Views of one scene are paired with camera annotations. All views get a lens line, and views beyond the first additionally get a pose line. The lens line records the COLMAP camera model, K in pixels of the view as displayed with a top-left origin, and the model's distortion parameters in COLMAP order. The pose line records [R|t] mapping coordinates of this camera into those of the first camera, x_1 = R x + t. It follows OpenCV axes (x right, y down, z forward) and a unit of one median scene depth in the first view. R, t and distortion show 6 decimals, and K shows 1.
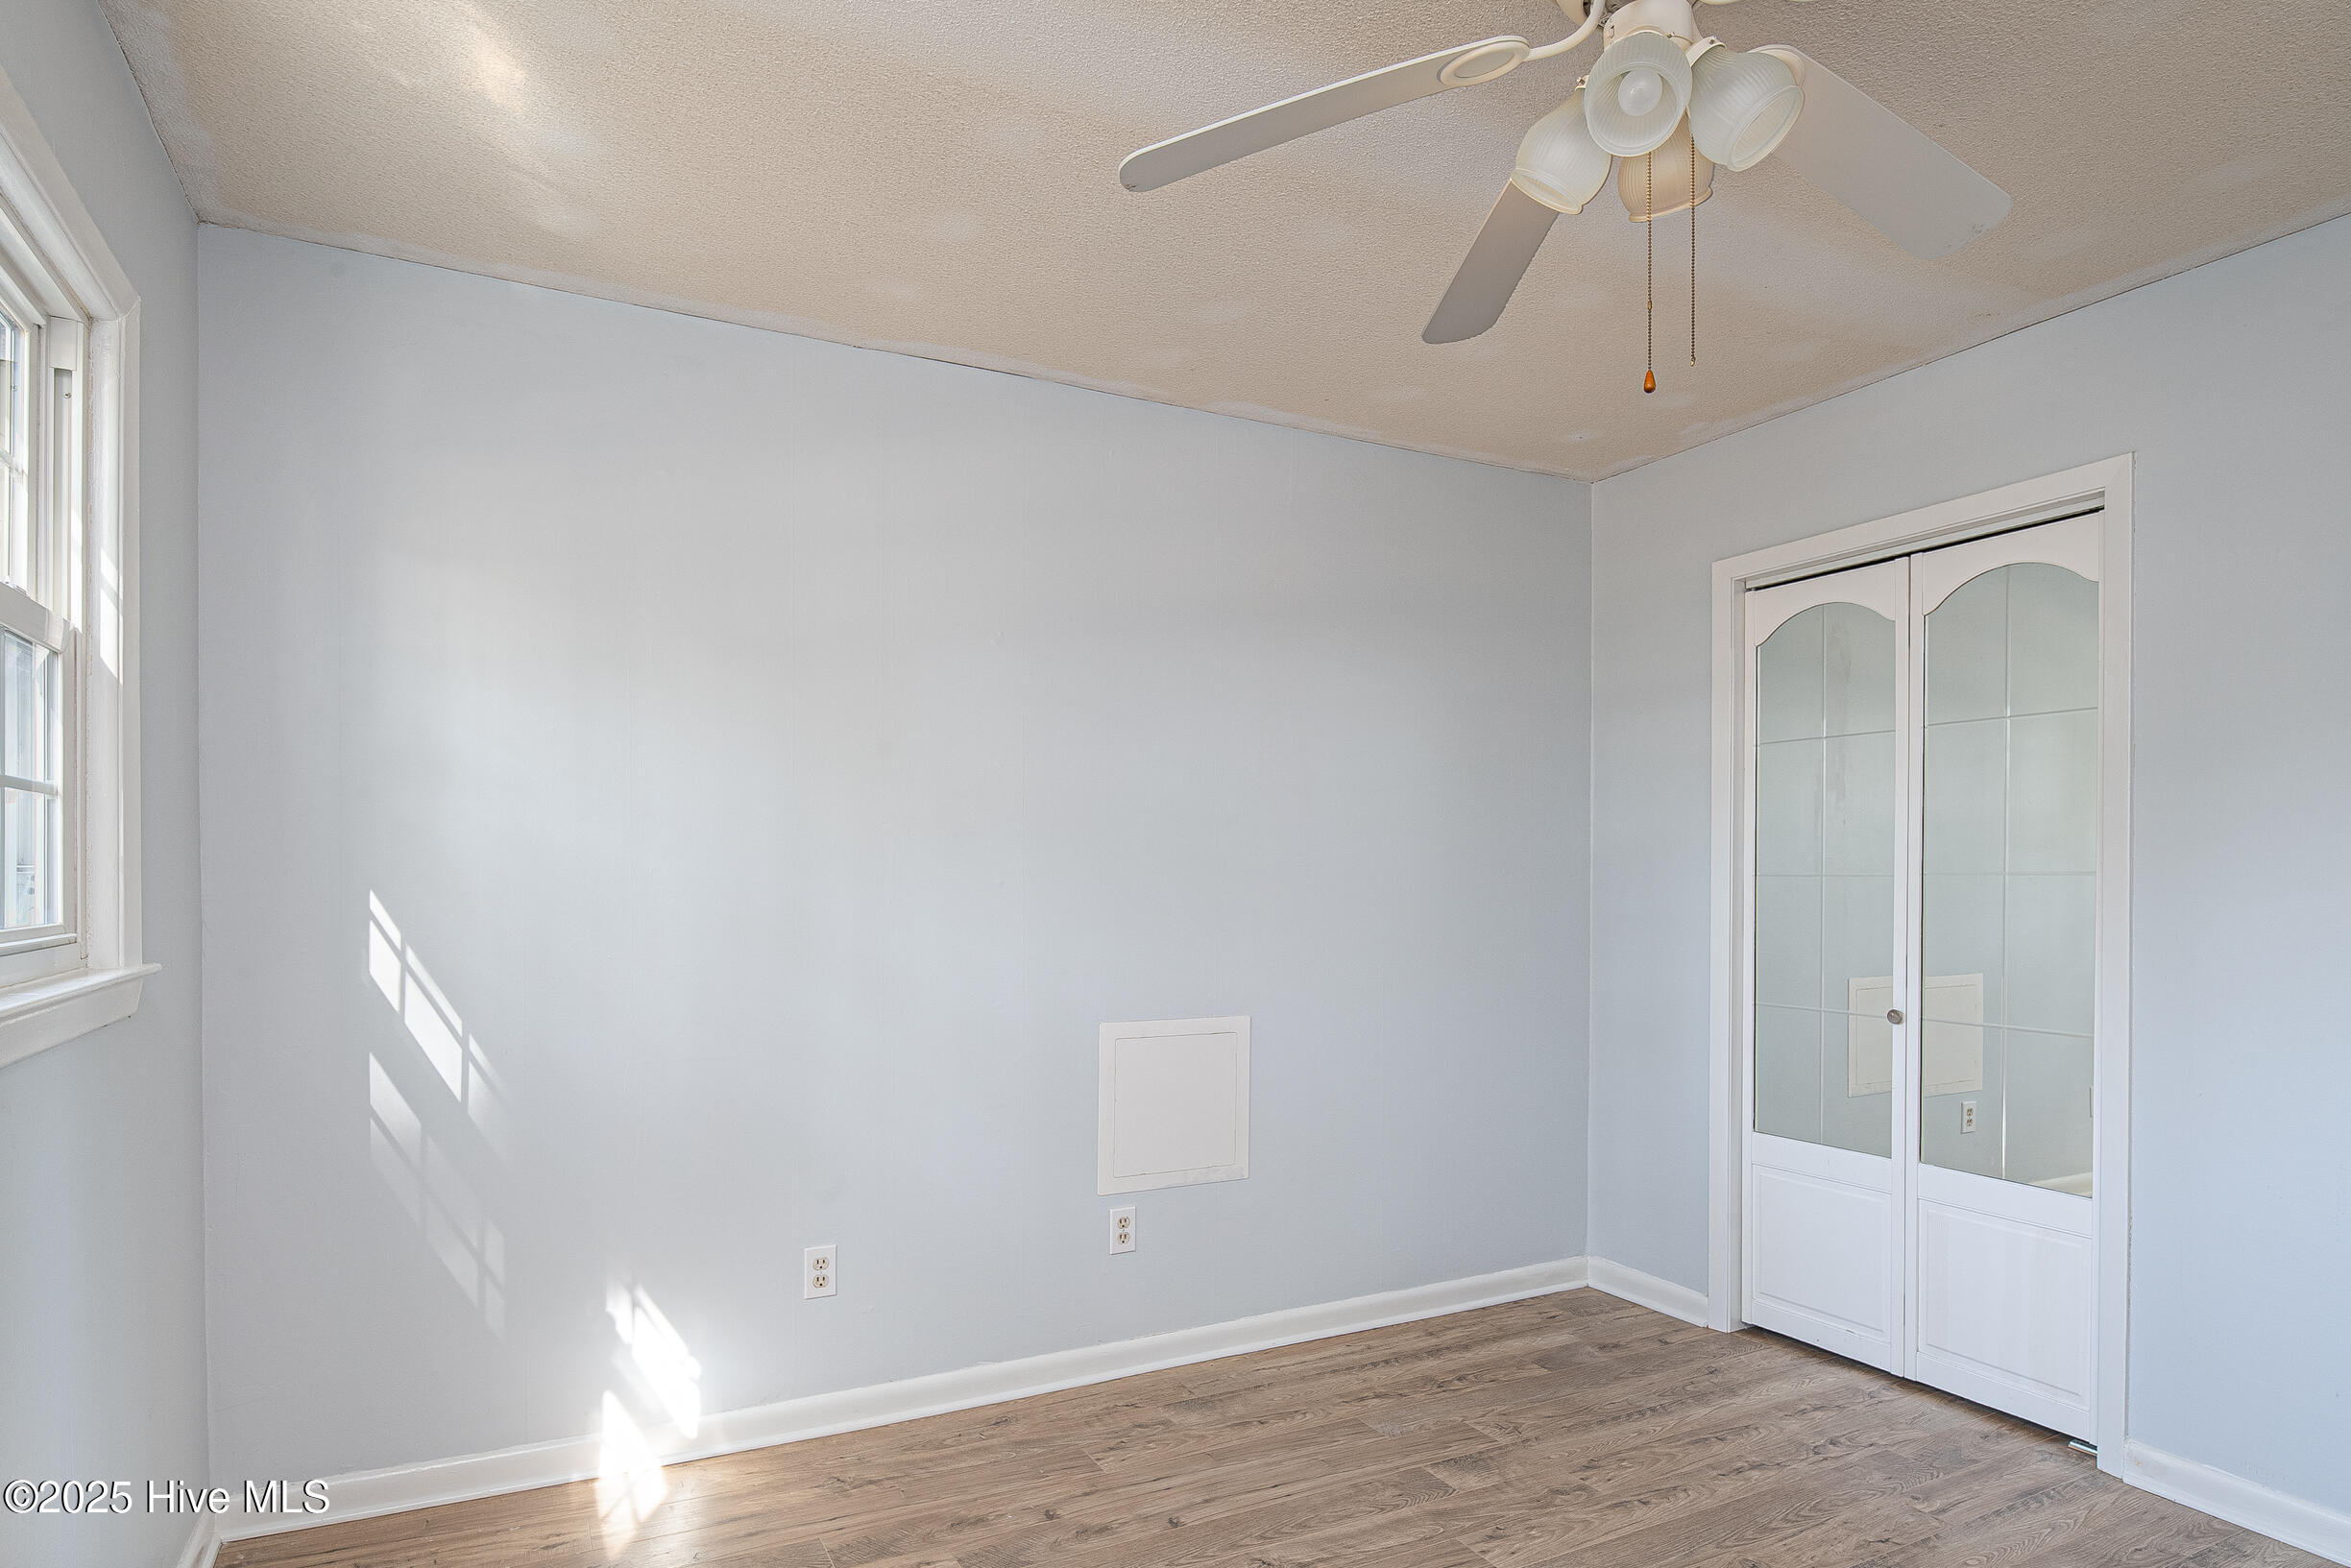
lens RADIAL K [[1295.2, 0, 1169.9], [0, 1295.2, 876.5], [0, 0, 1]] dist [-0.000775, -0.000497]
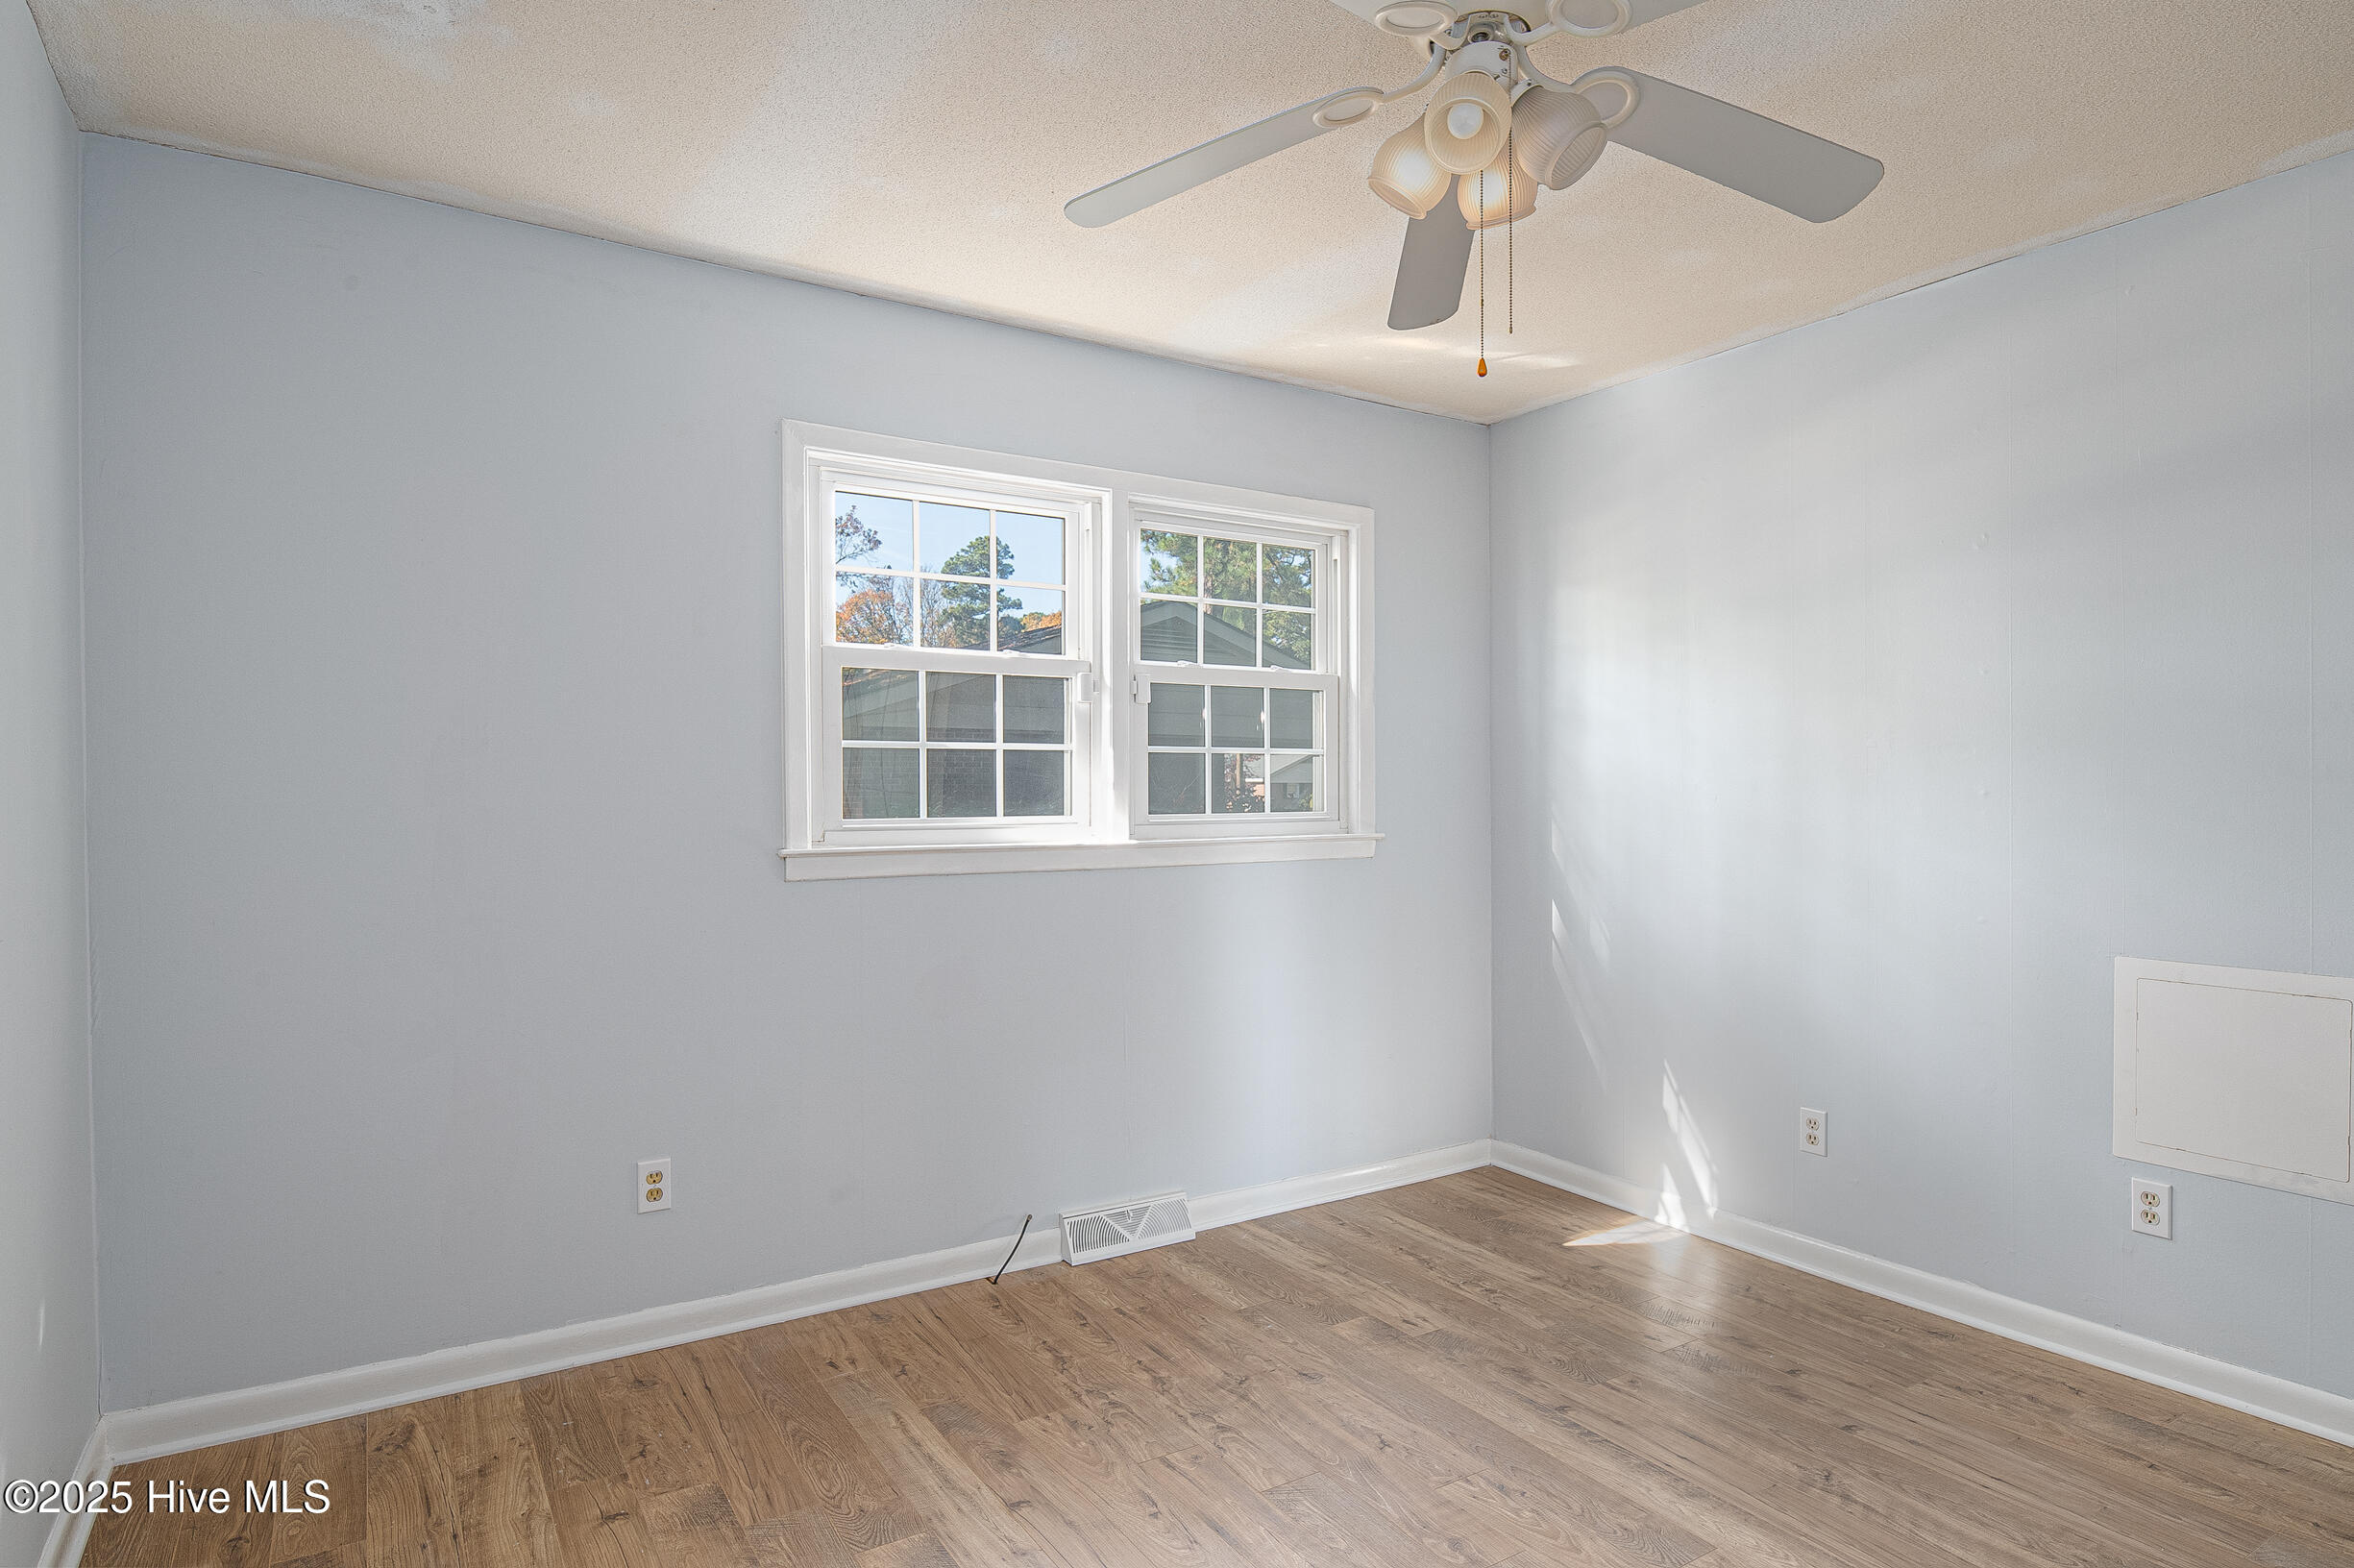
lens RADIAL K [[1295.8, 0, 1184.4], [0, 1295.8, 779.3], [0, 0, 1]] dist [-0.001023, -0.007248]
pose [[0.094030, -0.011738, -0.995500, 0.818550], [0.006449, 0.999917, -0.011181, 0.001517], [0.995548, -0.005369, 0.094098, 0.333640]]
